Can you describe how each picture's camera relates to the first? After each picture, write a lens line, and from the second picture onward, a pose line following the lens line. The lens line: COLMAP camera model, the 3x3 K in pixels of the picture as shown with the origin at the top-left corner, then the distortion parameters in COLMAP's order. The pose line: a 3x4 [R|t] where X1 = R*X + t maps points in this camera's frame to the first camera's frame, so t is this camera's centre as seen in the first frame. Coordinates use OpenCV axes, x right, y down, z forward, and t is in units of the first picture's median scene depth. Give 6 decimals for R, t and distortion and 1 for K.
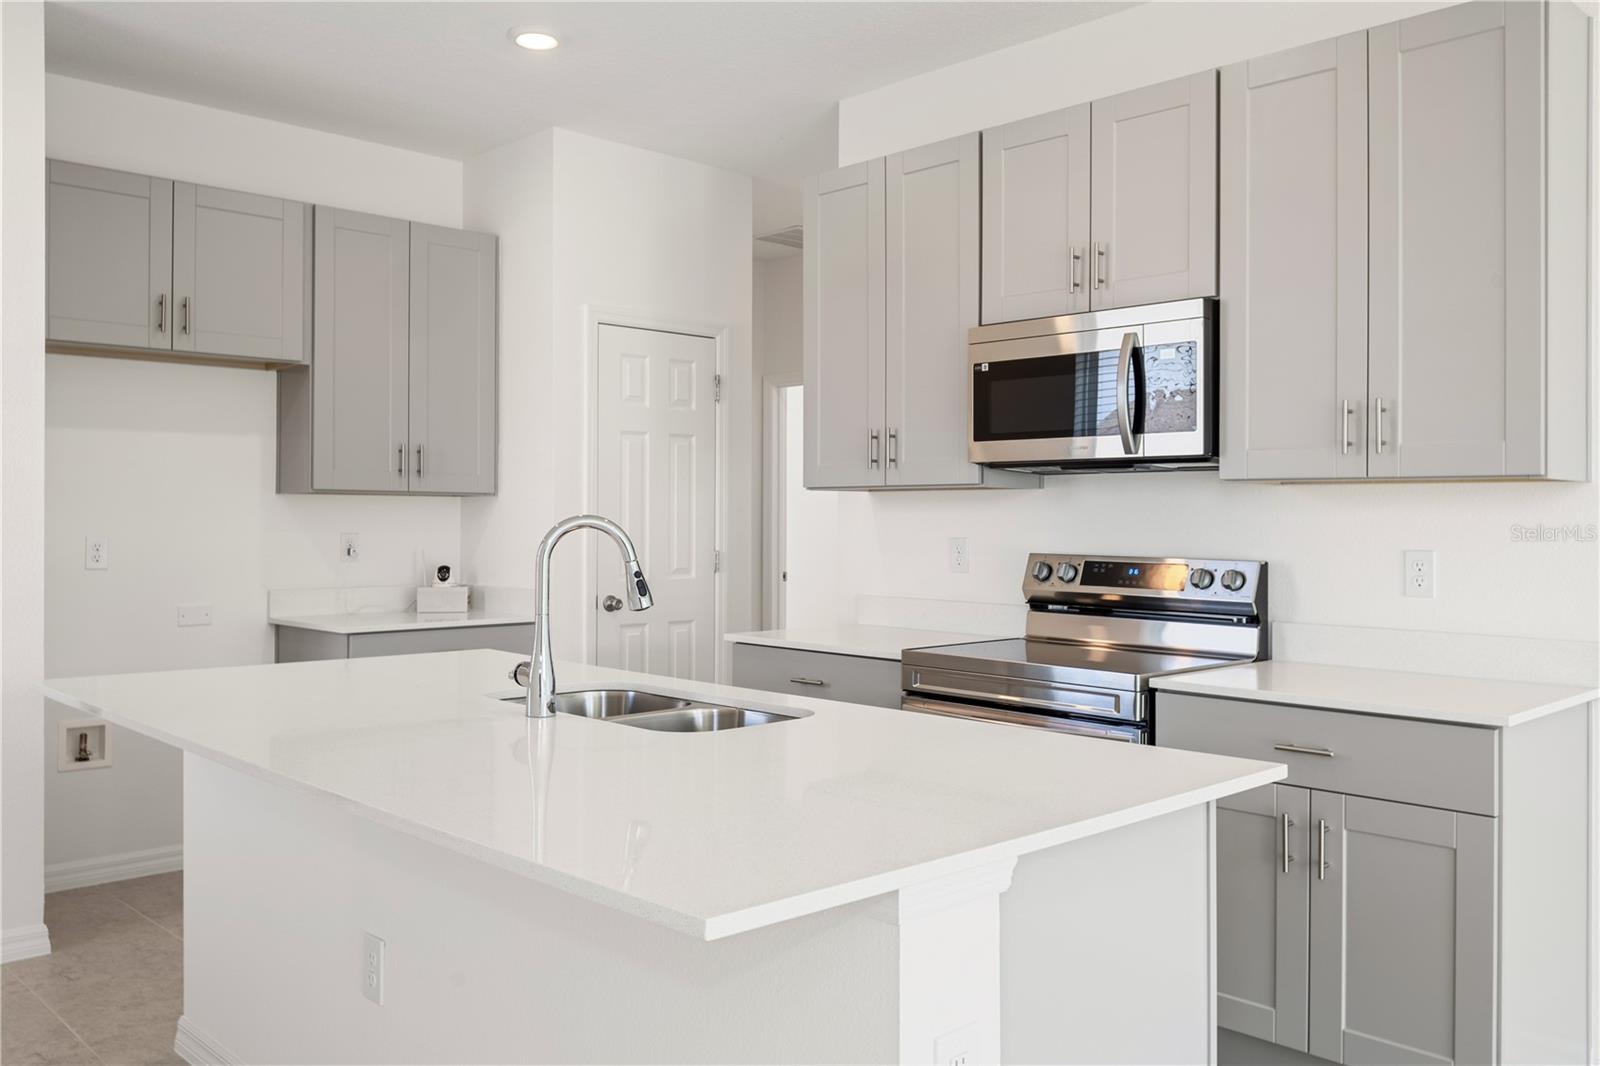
lens RADIAL K [[1295.3, 0, 801.1], [0, 1295.3, 507.9], [0, 0, 1]] dist [0.026802, -0.030801]
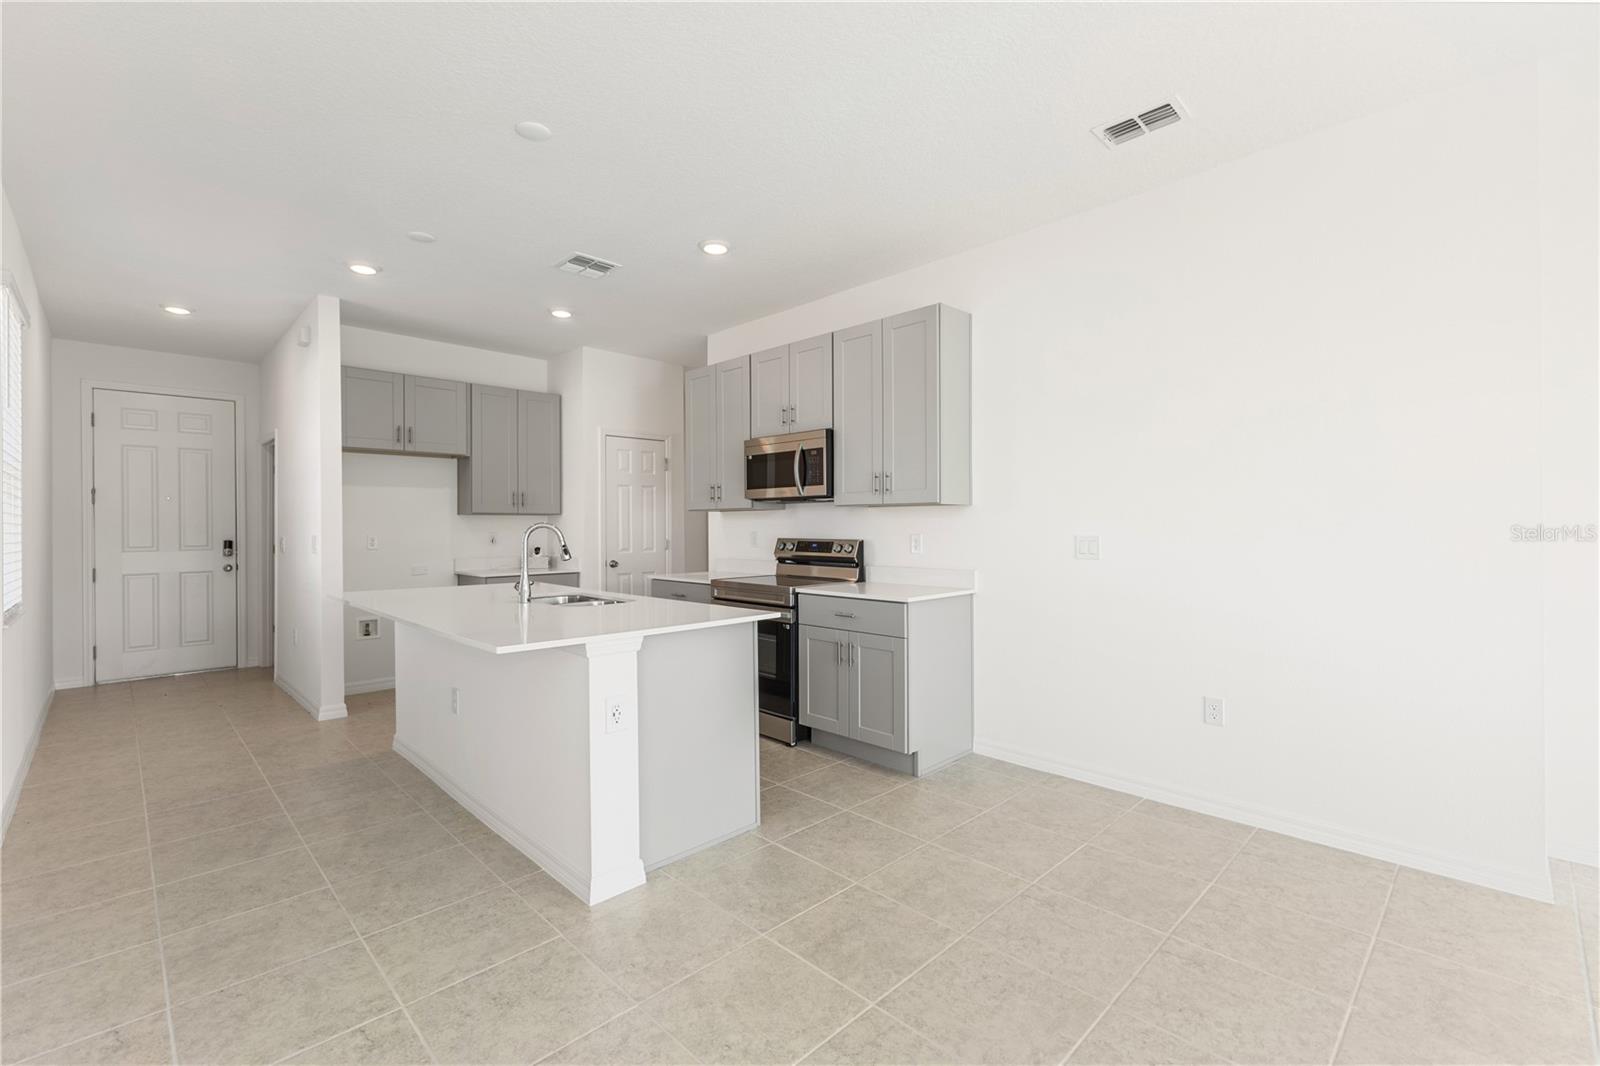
lens RADIAL K [[692.5, 0, 798.7], [0, 692.5, 525.6], [0, 0, 1]] dist [0.008653, 0.000374]
pose [[0.999932, -0.008318, 0.008233, 0.186753], [0.008252, 0.999934, 0.008047, 0.003225], [-0.008299, -0.007979, 0.999934, -0.201988]]
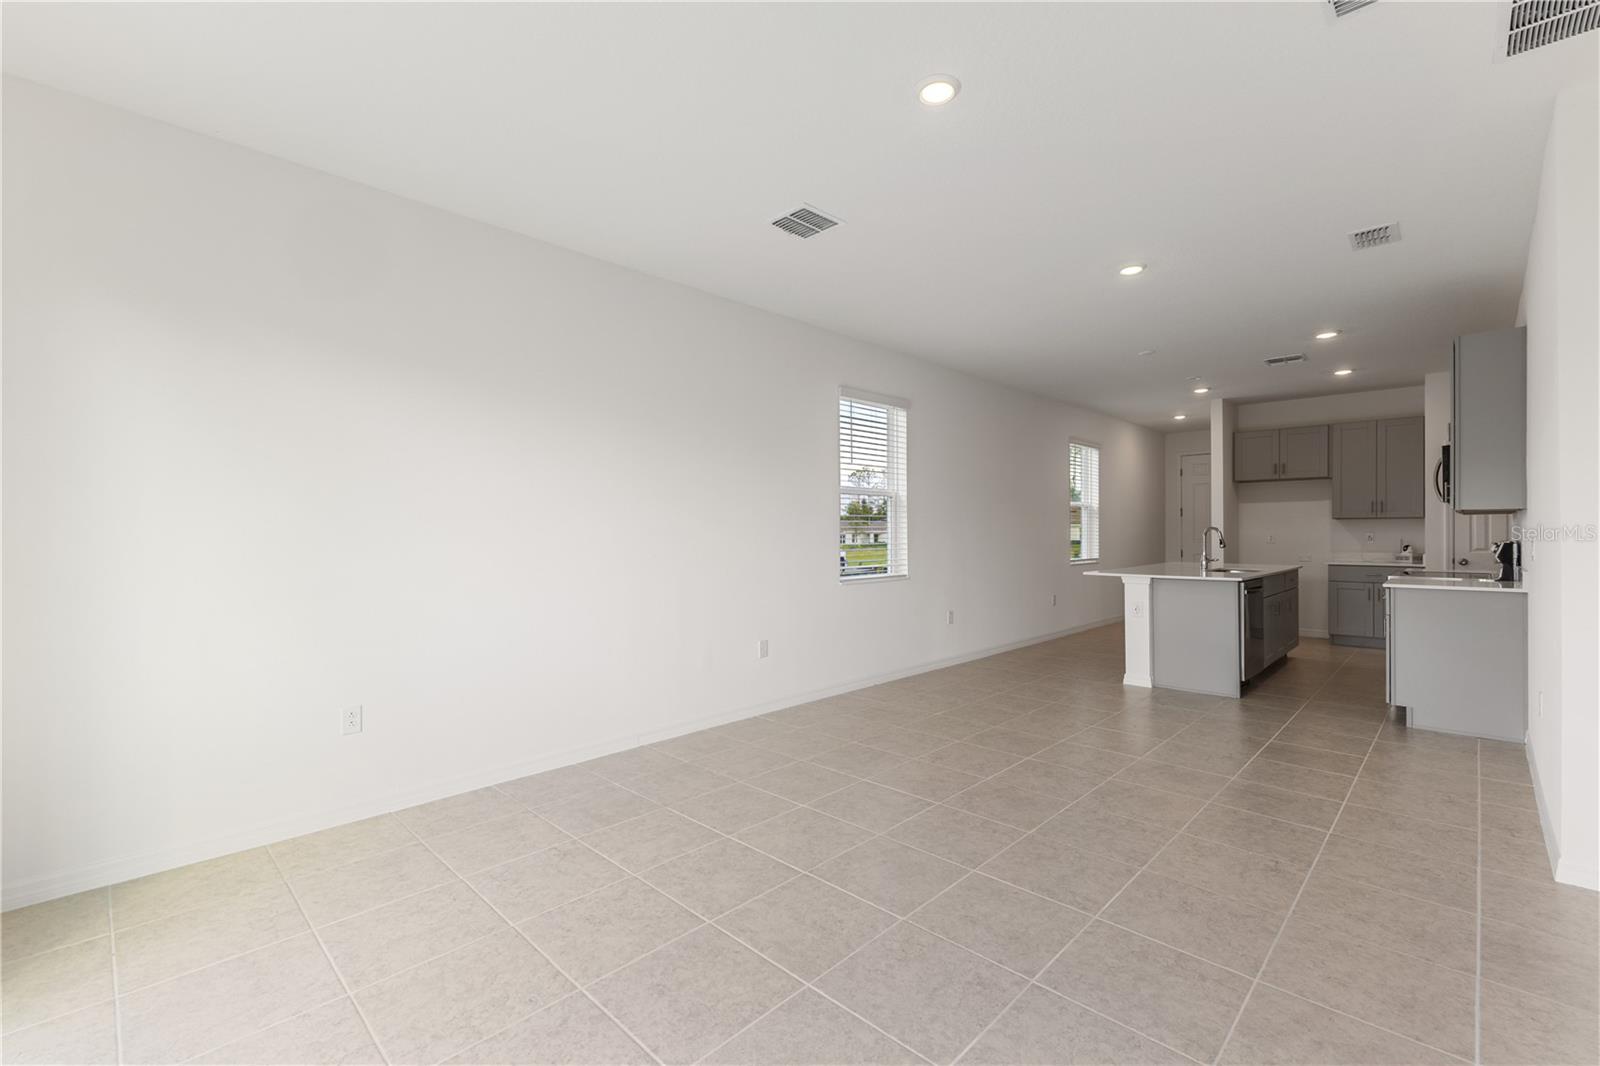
lens RADIAL K [[692.5, 0, 806.2], [0, 692.5, 530.9], [0, 0, 1]] dist [0.008653, 0.000374]
pose [[0.028064, -0.005096, -0.999593, 1.330582], [0.012257, 0.999914, -0.004754, 0.009171], [0.999531, -0.012119, 0.028124, -0.301636]]
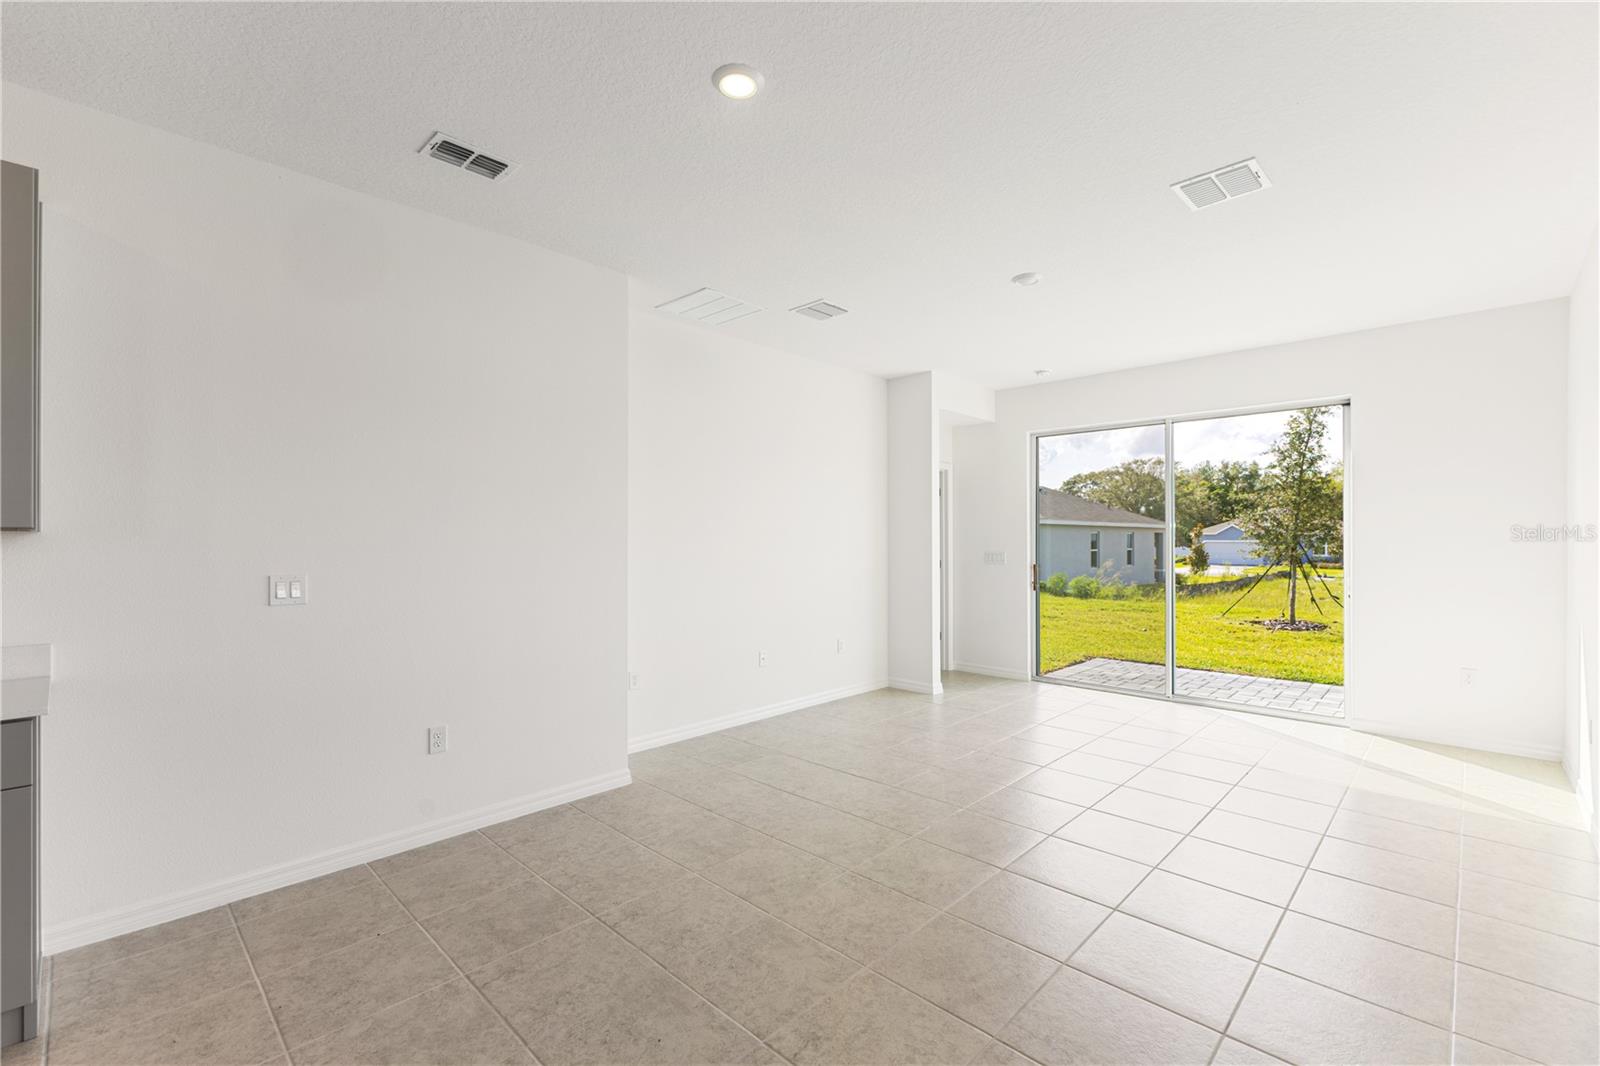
lens RADIAL K [[692.5, 0, 800.4], [0, 692.5, 540.3], [0, 0, 1]] dist [0.008653, 0.000374]
pose [[-0.035413, -0.000645, 0.999373, -0.124933], [-0.004009, 0.999992, 0.000503, -0.010026], [-0.999365, -0.003989, -0.035415, 0.139937]]
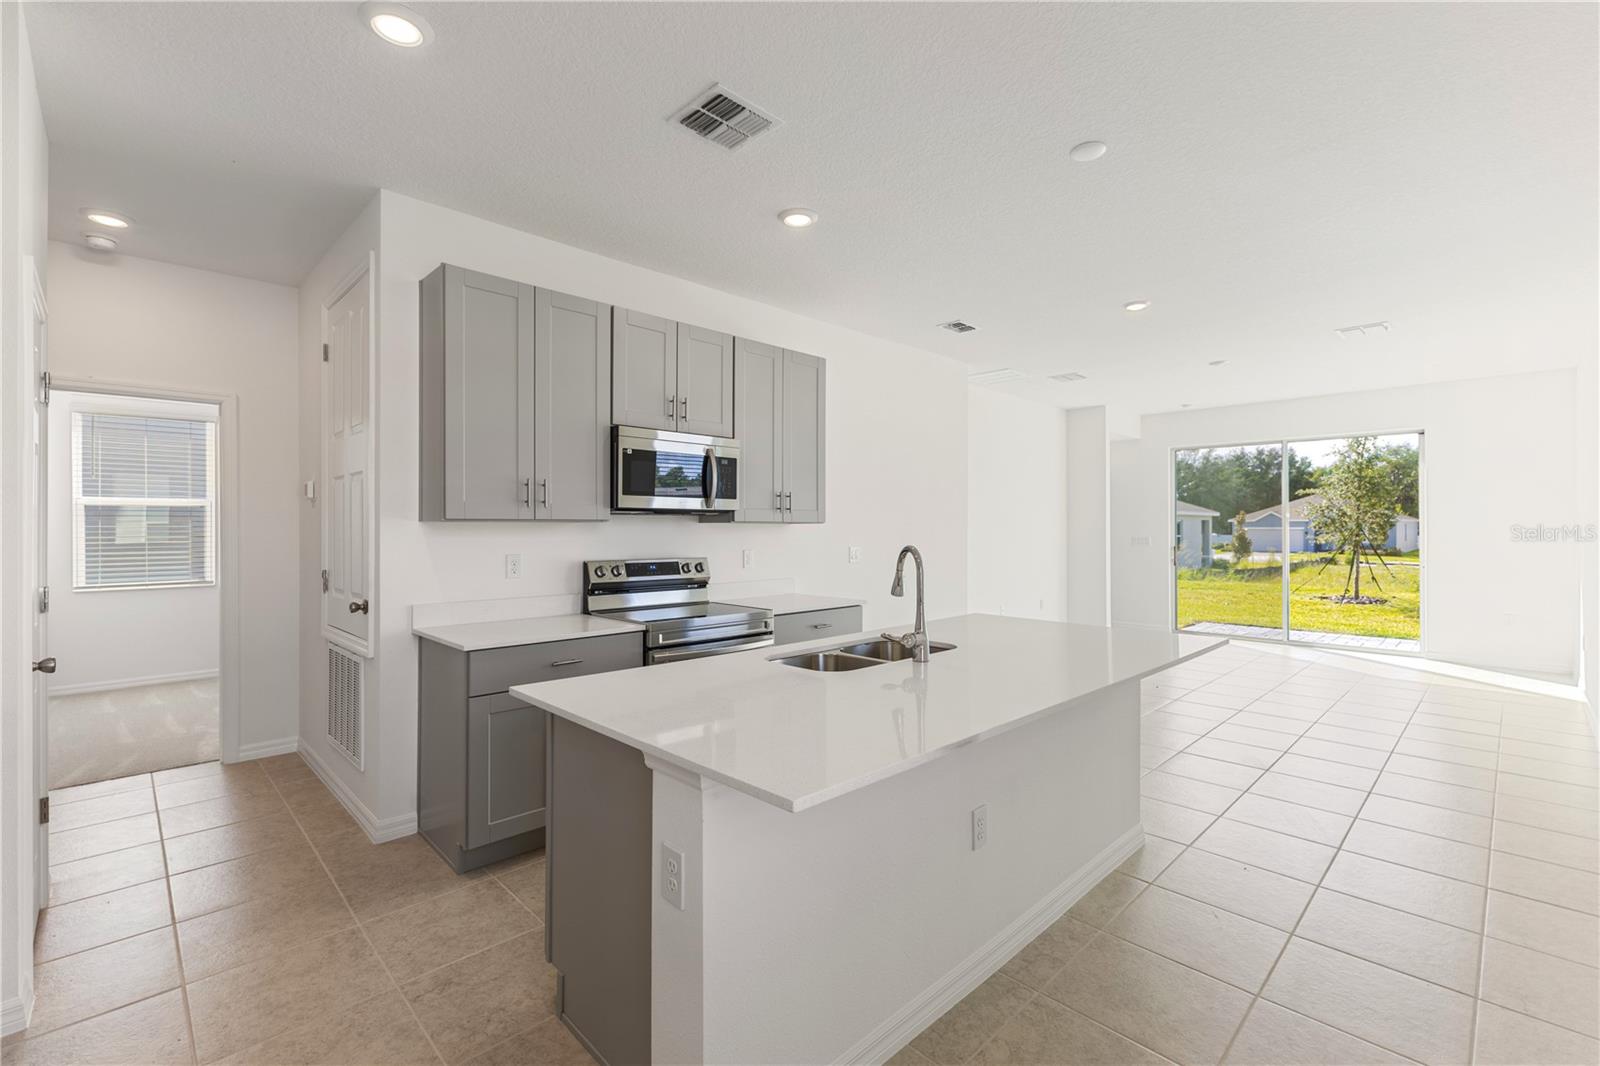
lens RADIAL K [[692.5, 0, 801.3], [0, 692.5, 526.2], [0, 0, 1]] dist [0.008653, 0.000374]
pose [[-0.003982, 0.001510, 0.999991, -0.655228], [-0.003547, 0.999993, -0.001524, -0.009408], [-0.999986, -0.003553, -0.003976, 0.674744]]
